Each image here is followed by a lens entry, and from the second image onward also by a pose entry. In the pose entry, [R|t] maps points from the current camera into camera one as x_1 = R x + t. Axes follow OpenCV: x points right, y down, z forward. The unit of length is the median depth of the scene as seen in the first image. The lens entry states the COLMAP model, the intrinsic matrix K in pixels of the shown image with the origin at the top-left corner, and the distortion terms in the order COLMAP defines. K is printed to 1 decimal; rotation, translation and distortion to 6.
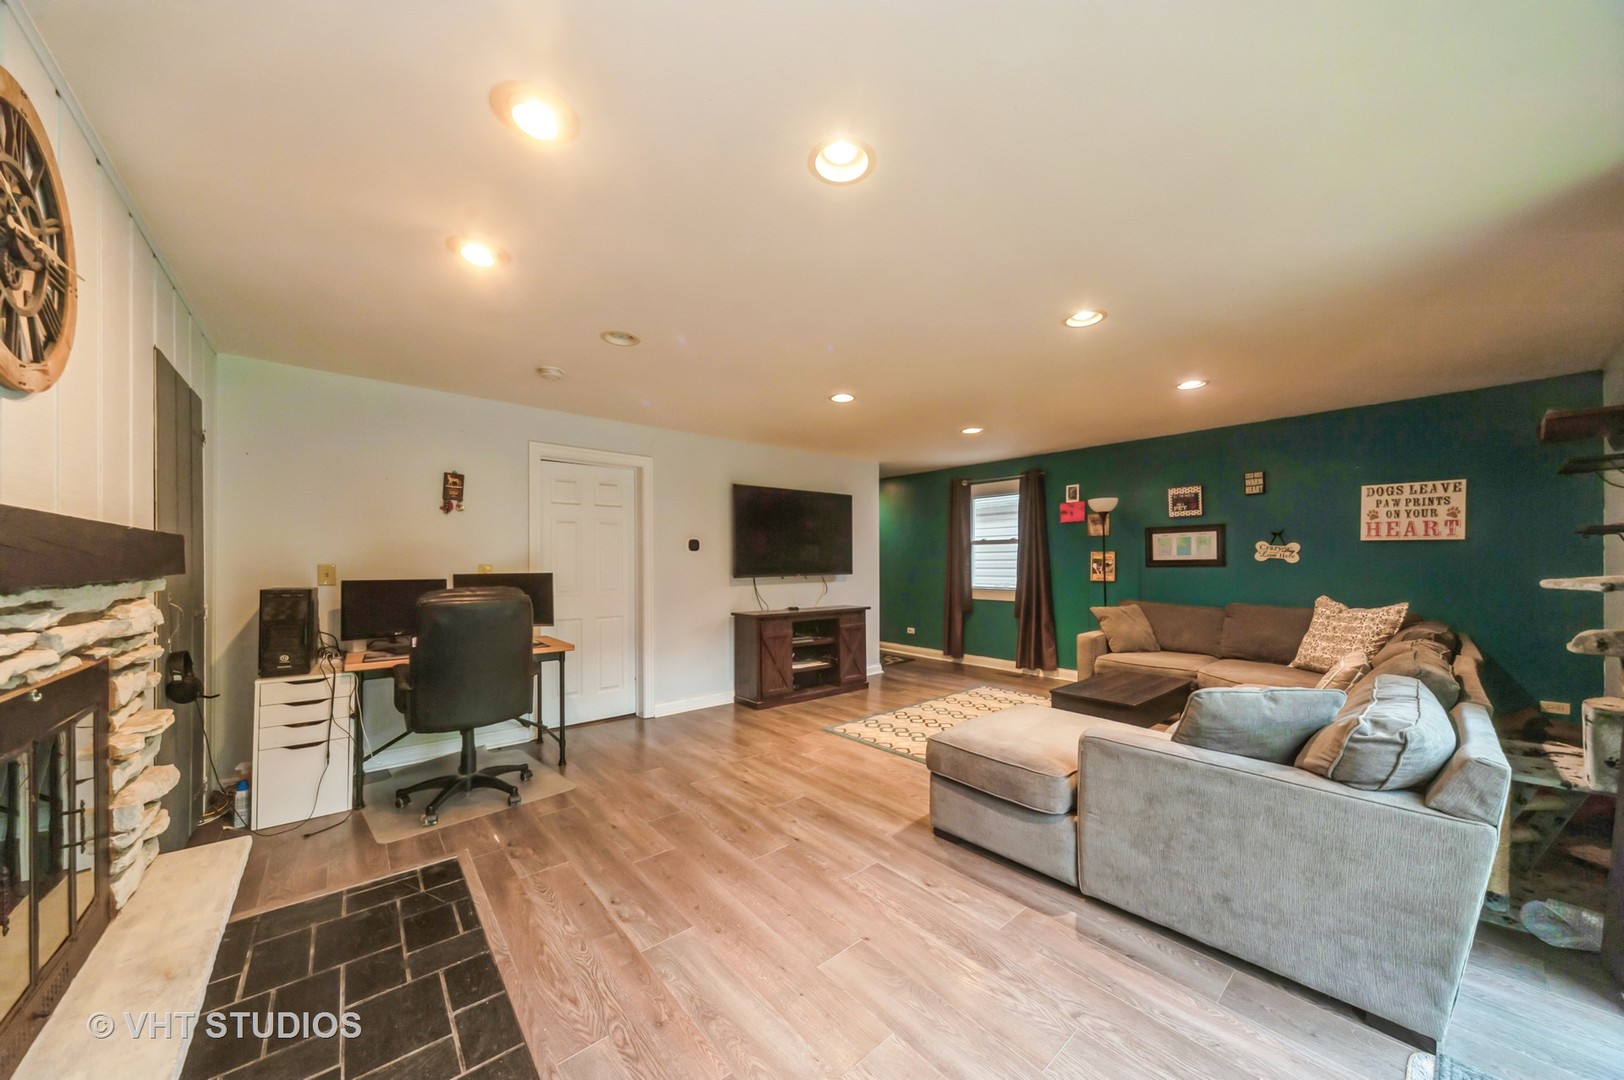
lens RADIAL K [[563.5, 0, 801.9], [0, 563.5, 569.4], [0, 0, 1]] dist [0.000750, 0.000025]
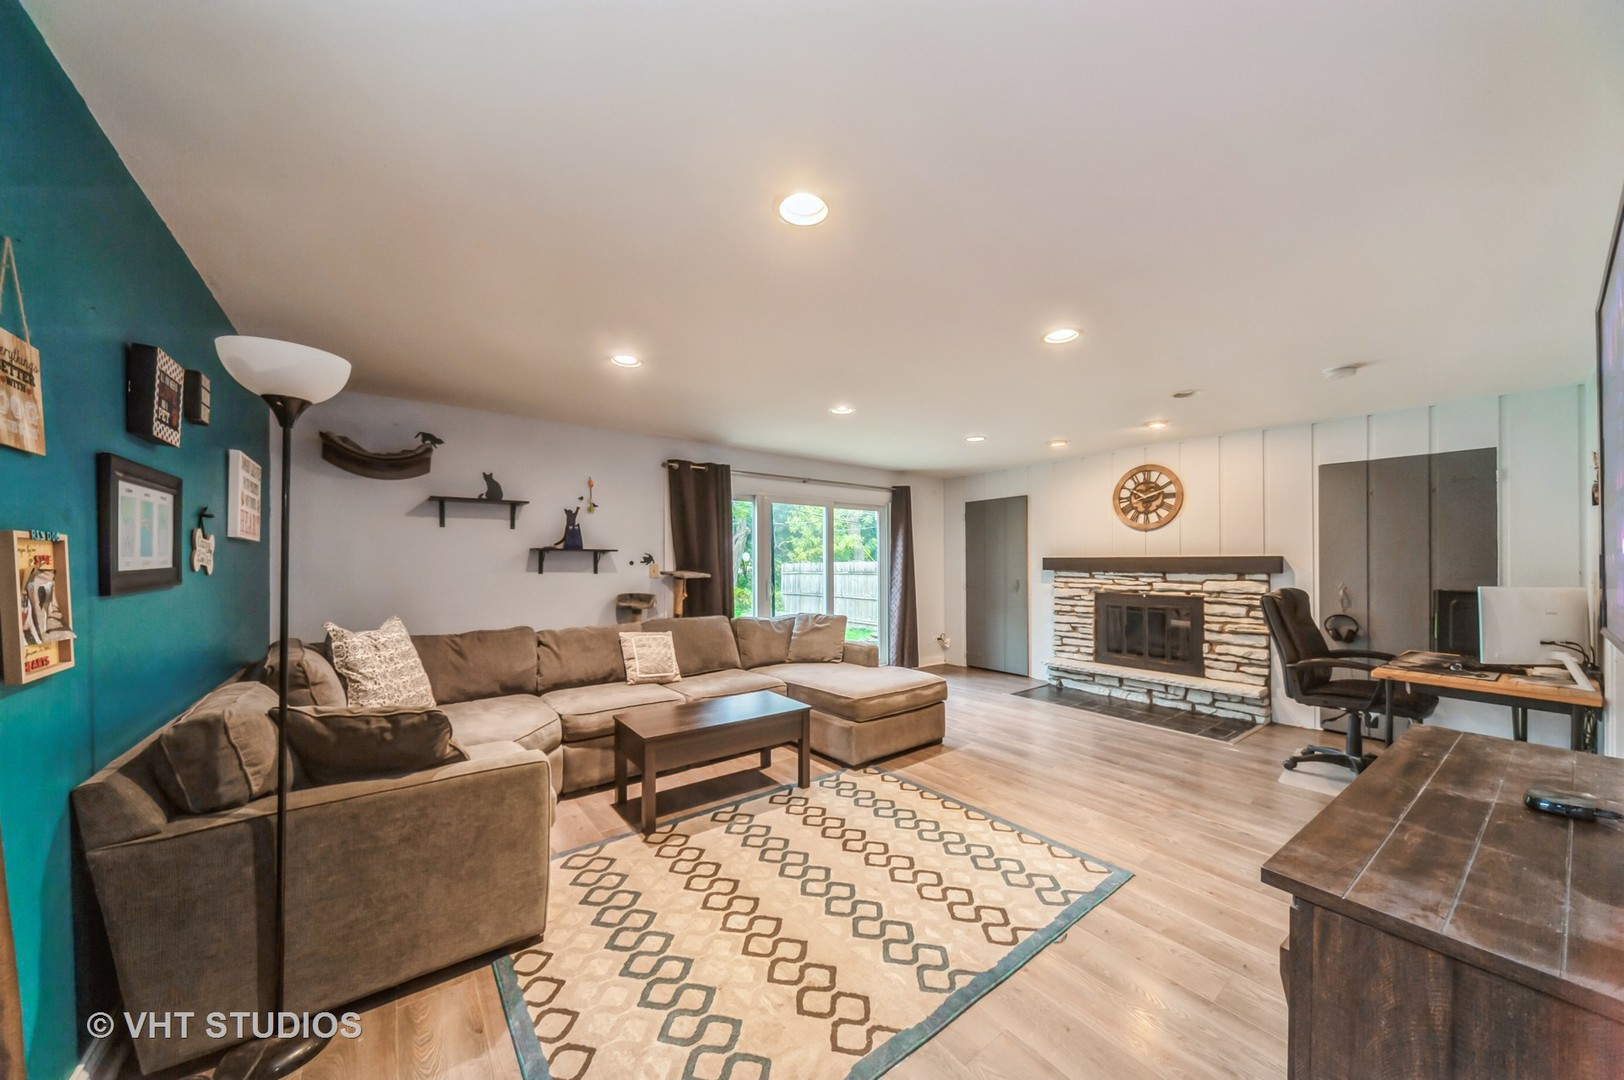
lens RADIAL K [[563.5, 0, 807.1], [0, 563.5, 554.7], [0, 0, 1]] dist [0.000750, 0.000025]
pose [[-0.998952, 0.000524, 0.045758, 0.413935], [0.000198, 0.999975, -0.007128, -0.032984], [-0.045761, -0.007111, -0.998927, 1.976445]]
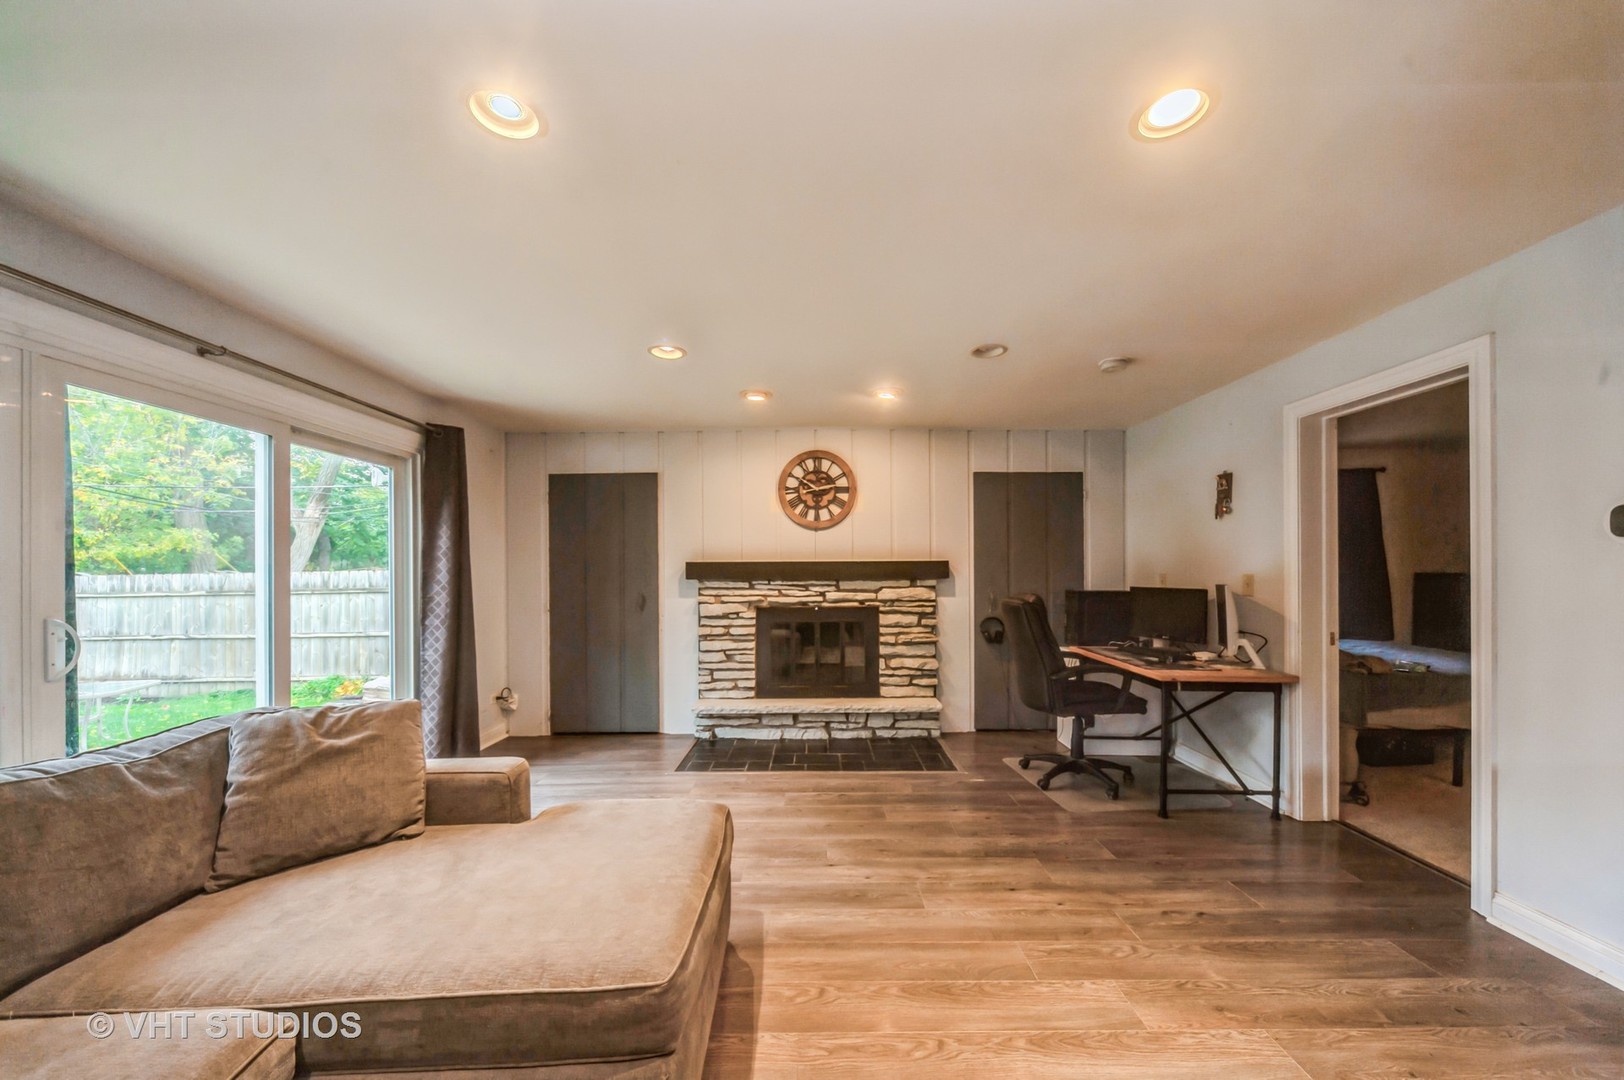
lens RADIAL K [[588.1, 0, 832.5], [0, 588.1, 568.4], [0, 0, 1]] dist [-0.002711, 0.000084]
pose [[-0.626500, -0.002615, -0.779417, 0.579398], [0.001422, 0.999989, -0.004497, -0.015479], [0.779420, -0.003926, -0.626490, 1.226362]]
